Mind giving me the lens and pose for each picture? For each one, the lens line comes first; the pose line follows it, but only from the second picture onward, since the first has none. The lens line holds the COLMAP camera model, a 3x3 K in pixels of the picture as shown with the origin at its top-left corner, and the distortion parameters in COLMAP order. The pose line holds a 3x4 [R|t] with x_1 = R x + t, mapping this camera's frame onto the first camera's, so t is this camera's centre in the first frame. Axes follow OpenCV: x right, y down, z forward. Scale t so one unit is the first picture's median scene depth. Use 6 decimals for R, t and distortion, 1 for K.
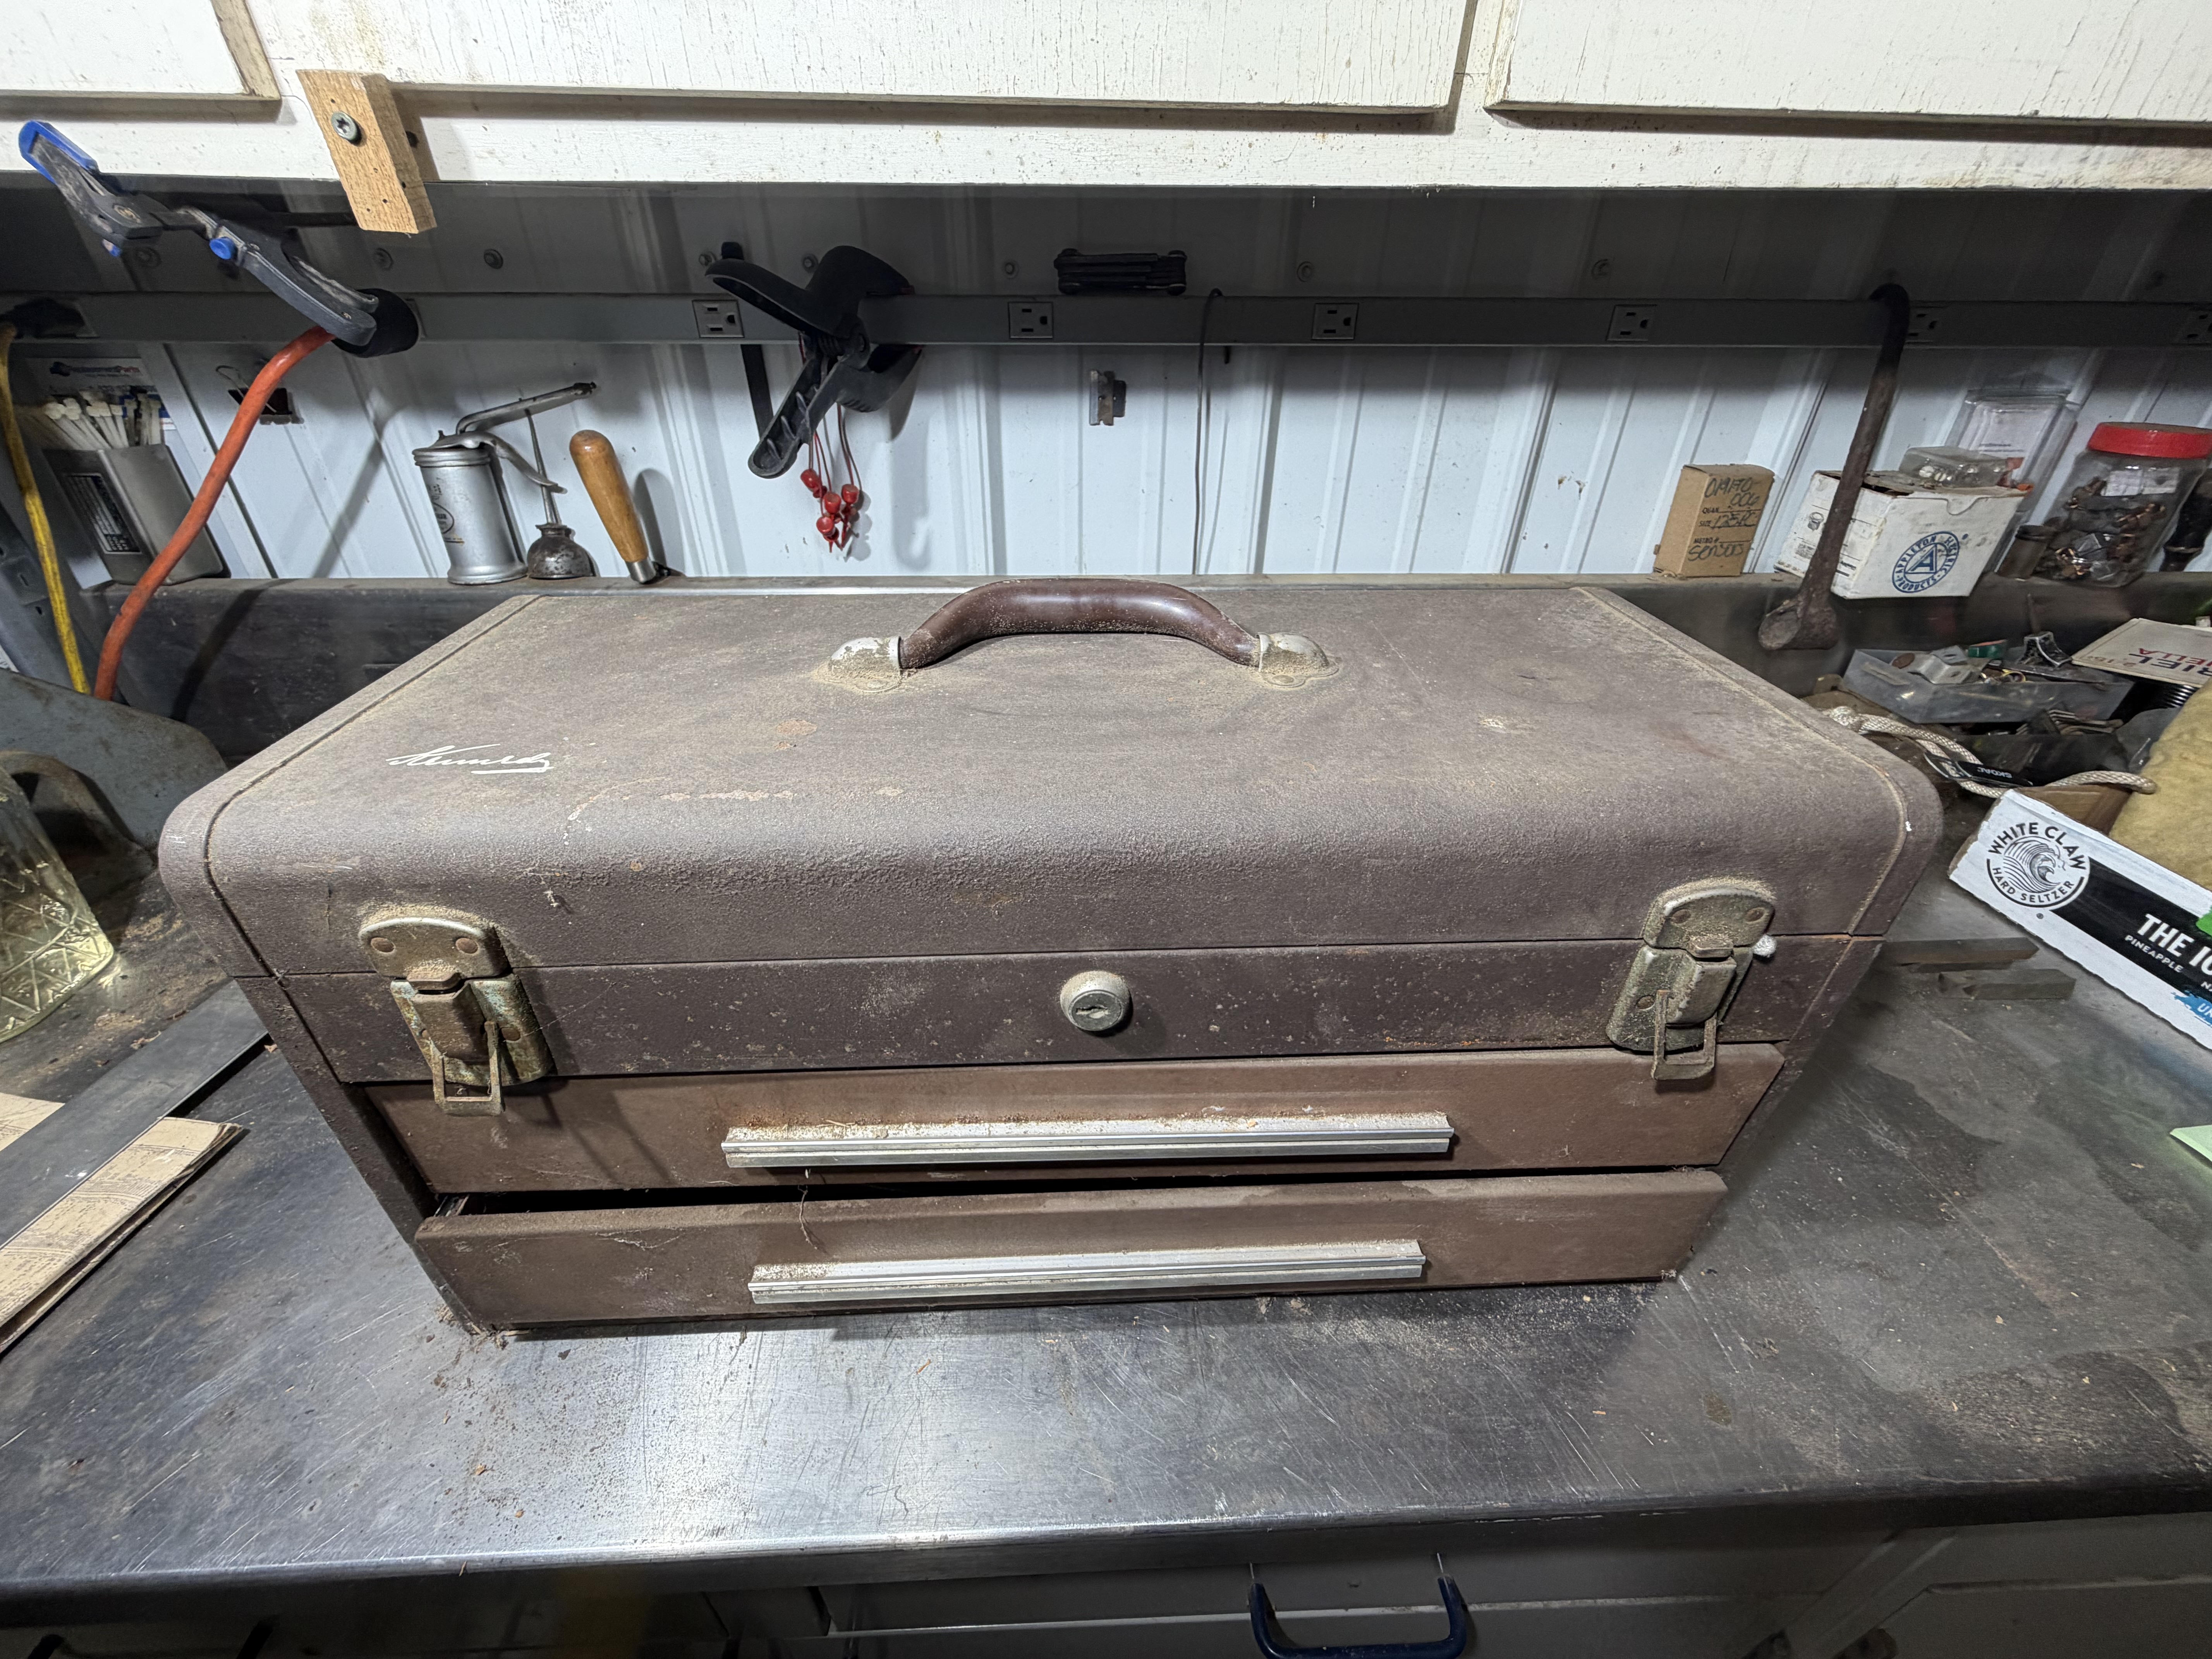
lens RADIAL K [[877.8, 0, 1106.0], [0, 877.8, 829.5], [0, 0, 1]] dist [0.000502, 0.000117]
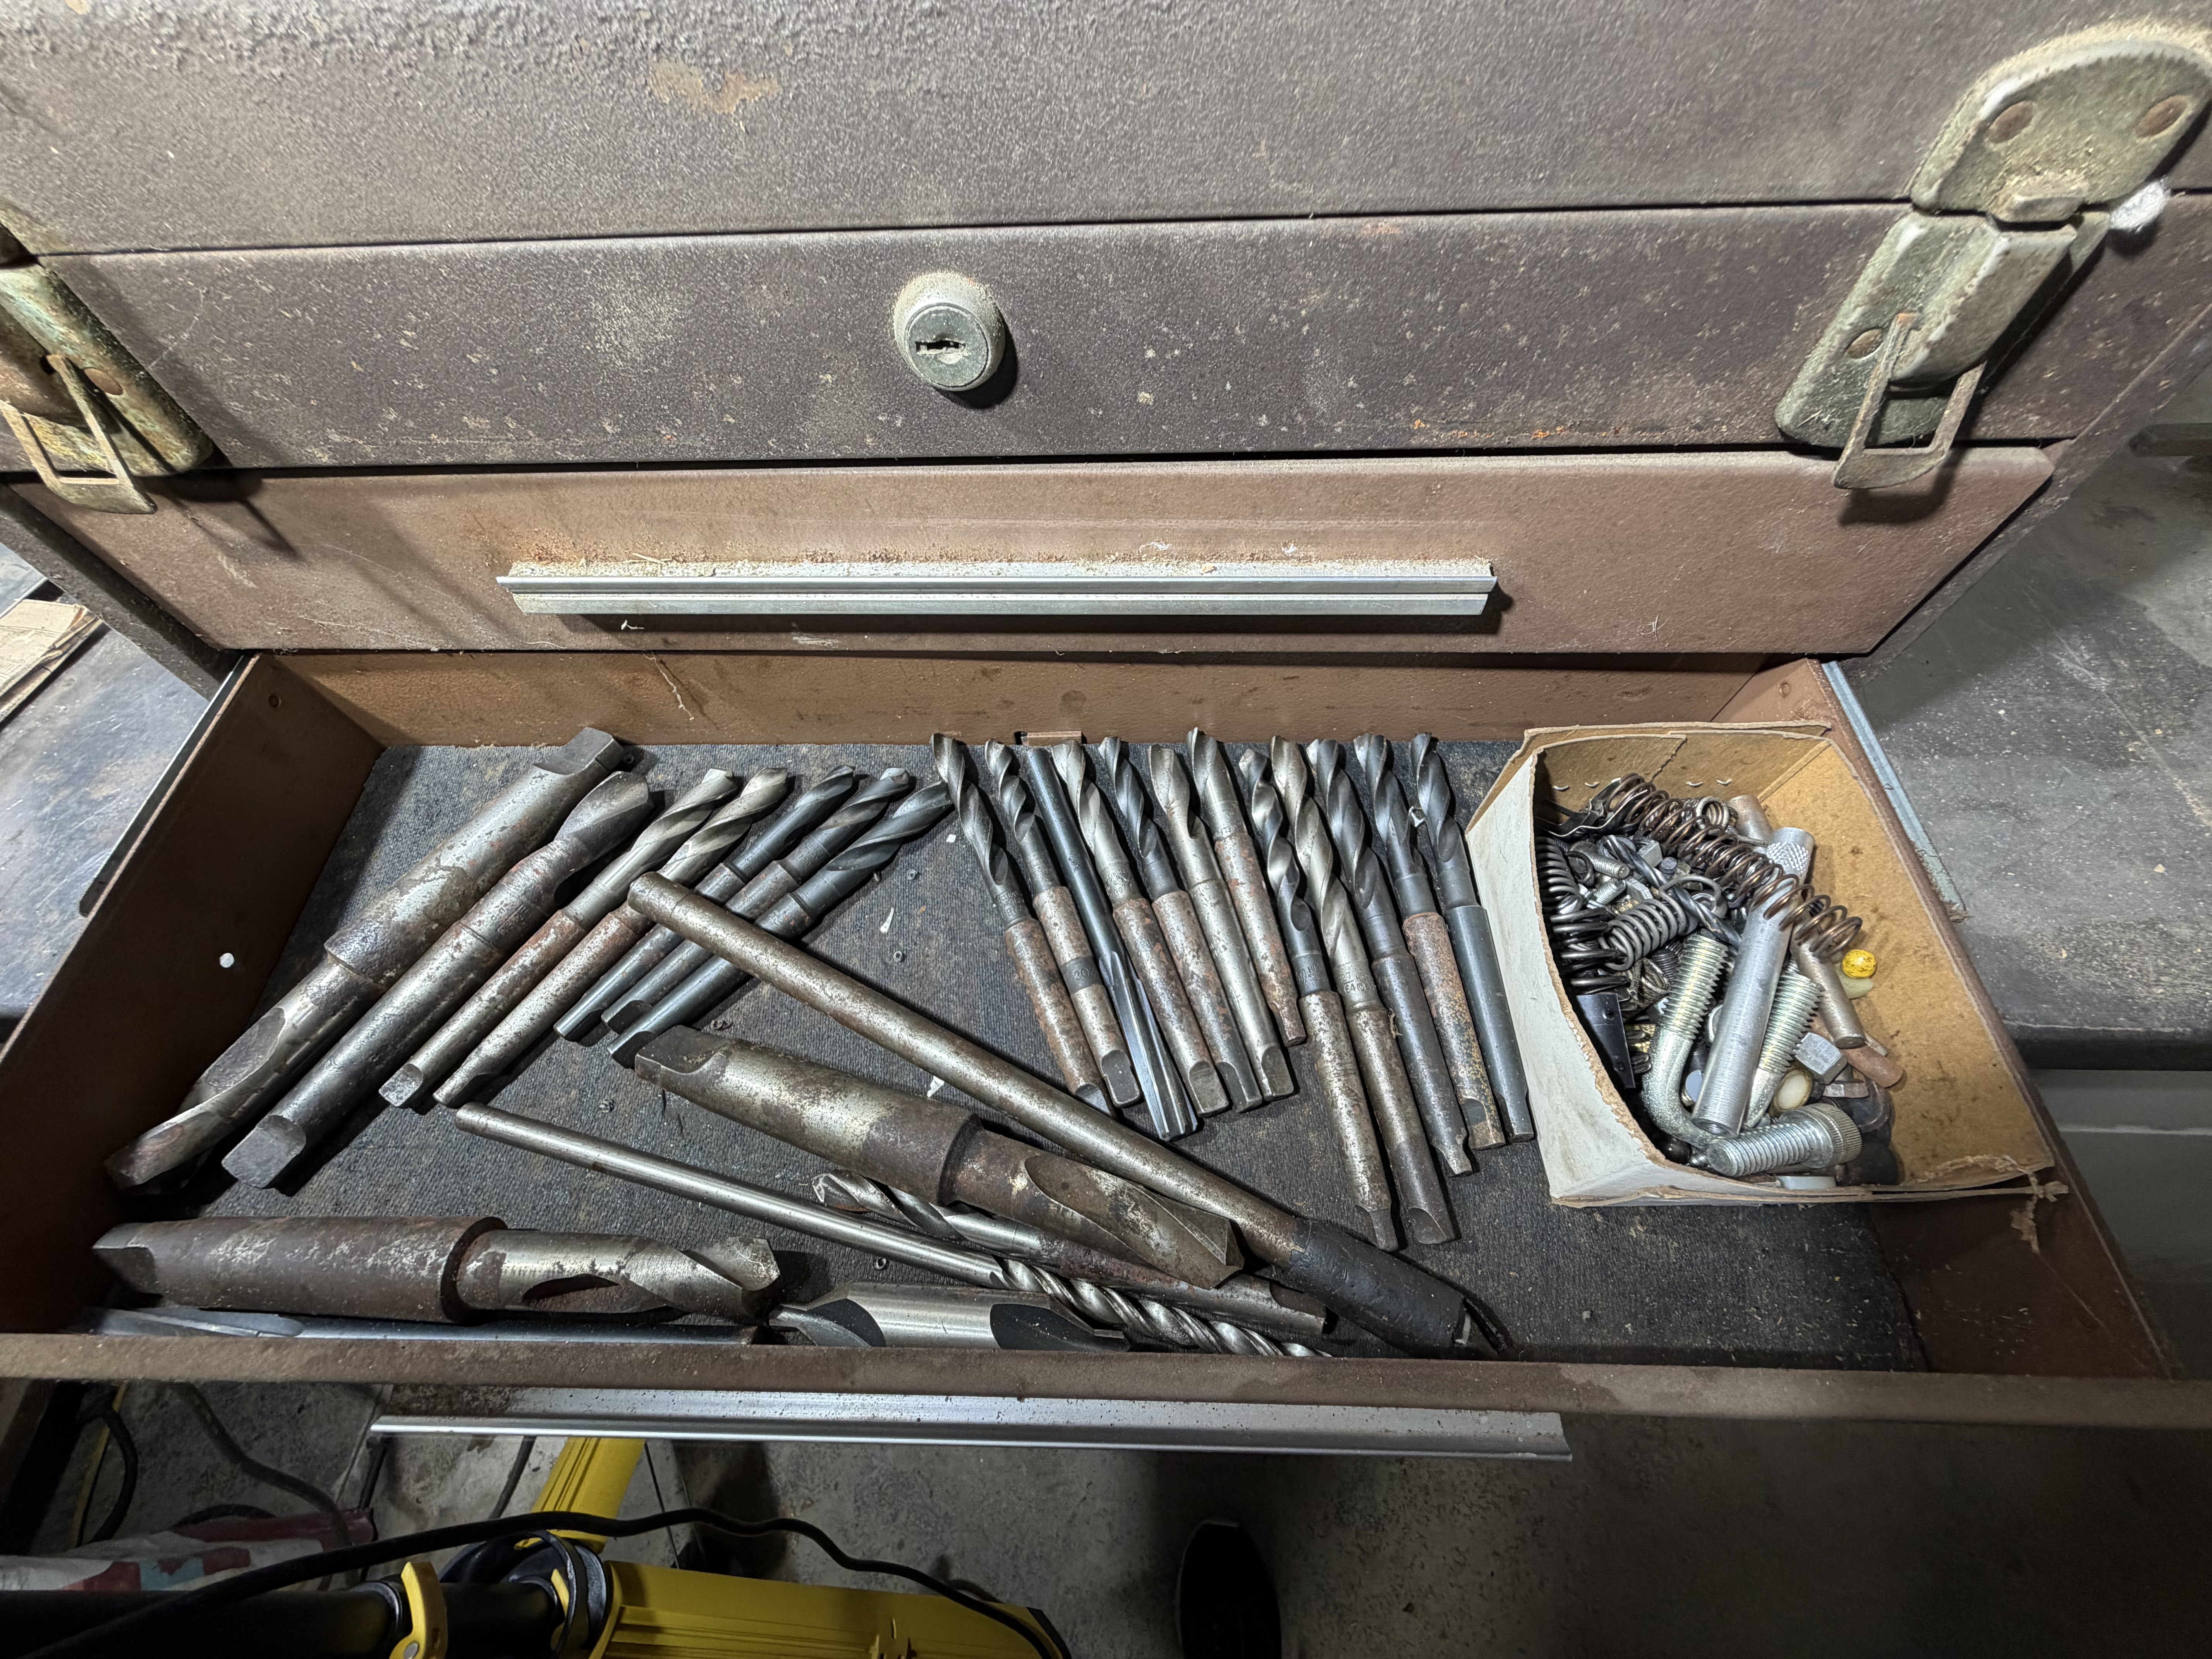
lens RADIAL K [[877.8, 0, 1106.0], [0, 877.8, 829.5], [0, 0, 1]] dist [0.000502, 0.000117]
pose [[0.996654, 0.035068, -0.073837, 0.147367], [-0.000536, 0.906083, 0.423099, 0.231249], [0.081740, -0.421644, 0.903070, 0.264573]]
